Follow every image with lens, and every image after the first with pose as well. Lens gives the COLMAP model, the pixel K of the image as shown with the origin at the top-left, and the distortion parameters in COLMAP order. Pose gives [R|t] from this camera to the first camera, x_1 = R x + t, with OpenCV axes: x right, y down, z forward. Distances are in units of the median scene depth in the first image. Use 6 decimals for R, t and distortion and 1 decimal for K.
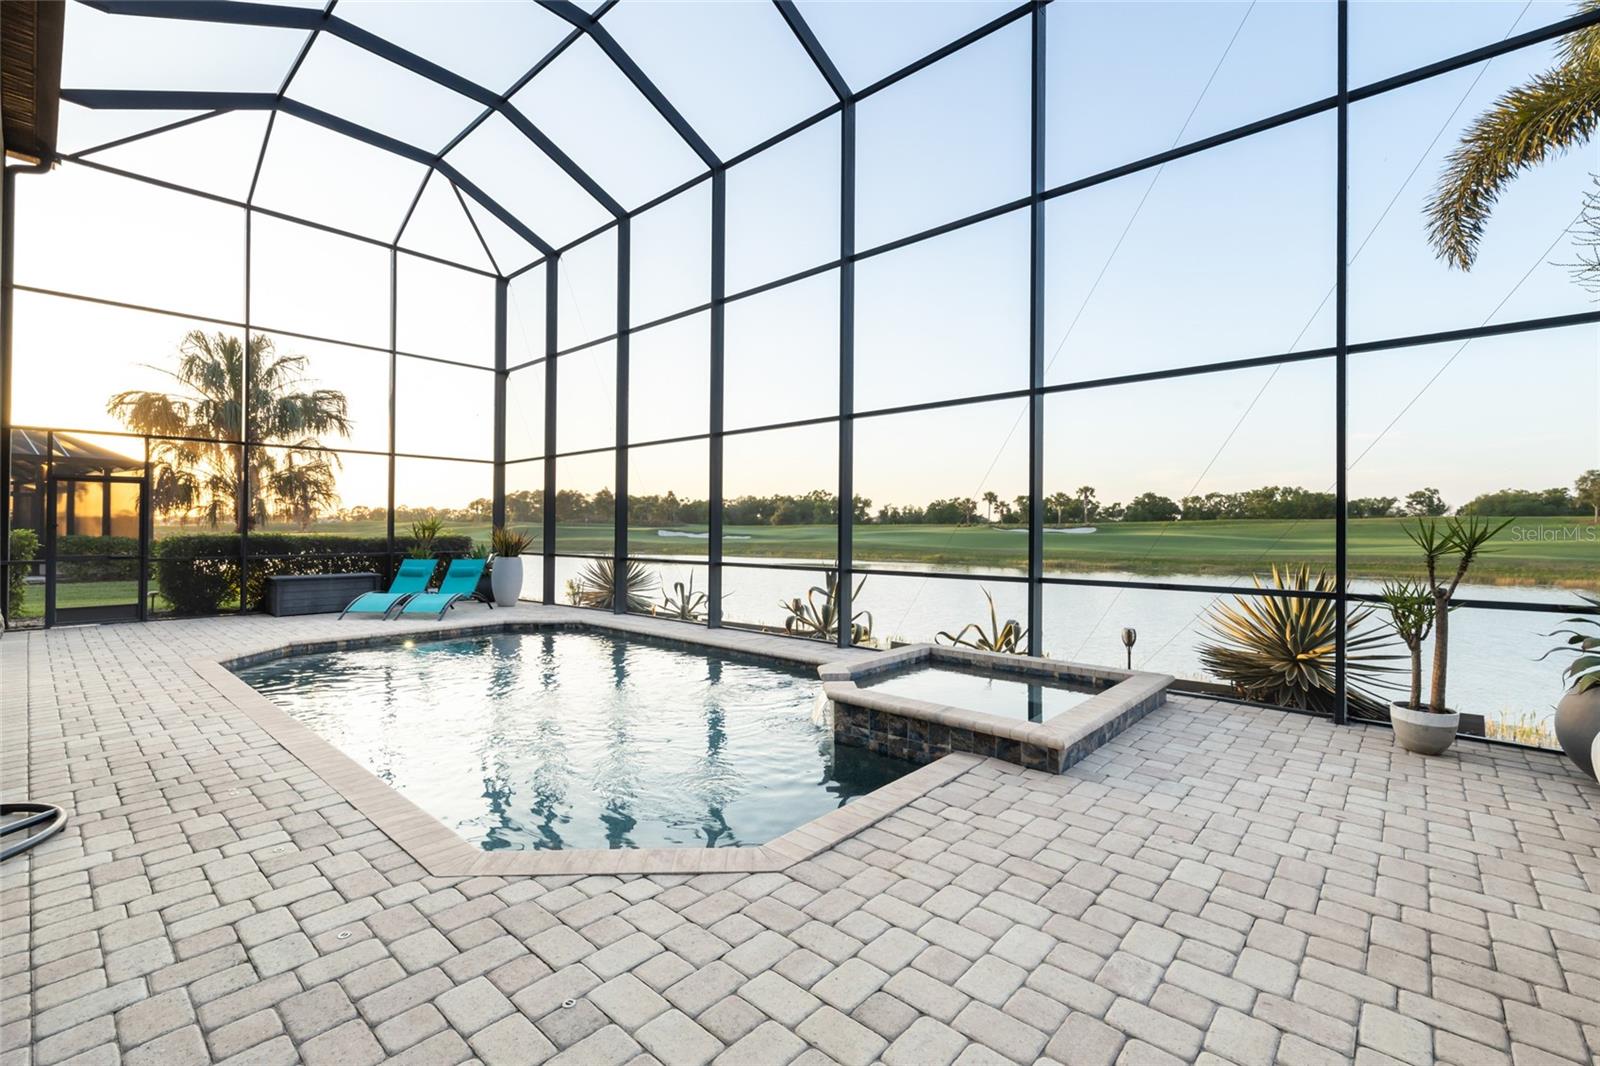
lens RADIAL K [[694.2, 0, 795.9], [0, 694.2, 530.1], [0, 0, 1]] dist [0.000777, -0.001230]
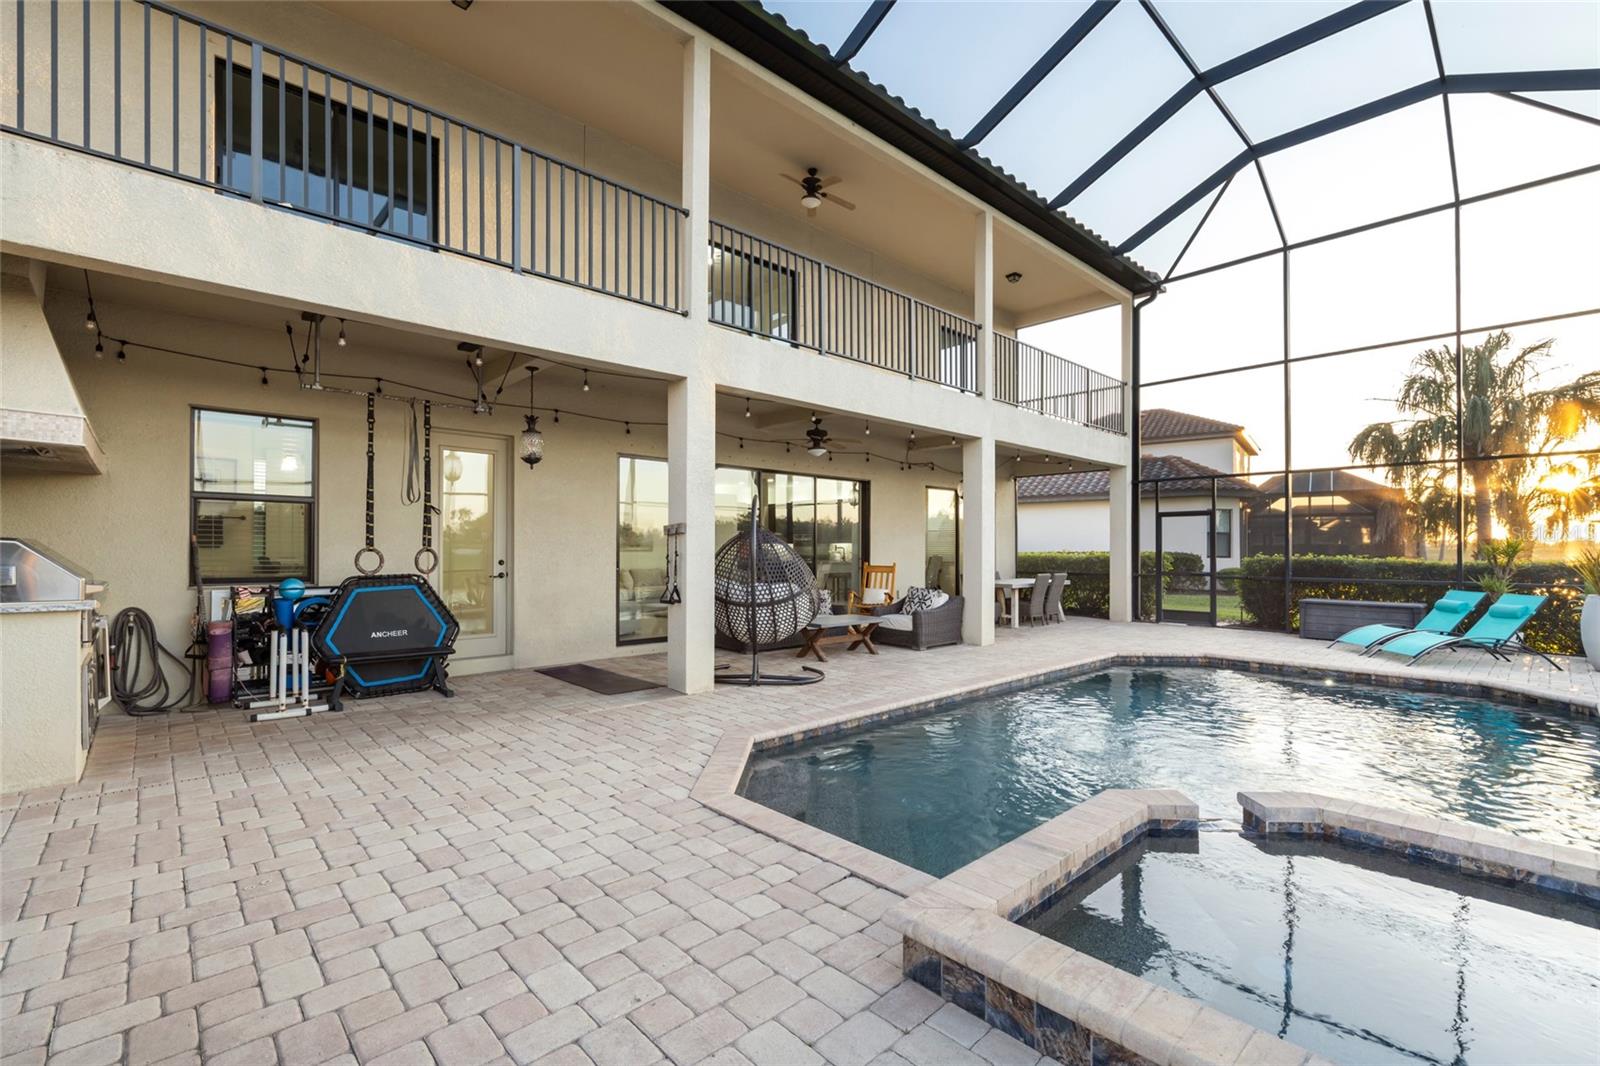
lens RADIAL K [[694.2, 0, 782.1], [0, 694.2, 553.8], [0, 0, 1]] dist [0.000777, -0.001230]
pose [[-0.106228, -0.000191, -0.994342, 1.004636], [-0.003014, 0.999995, 0.000130, 0.007911], [0.994337, 0.003010, -0.106228, 1.007724]]
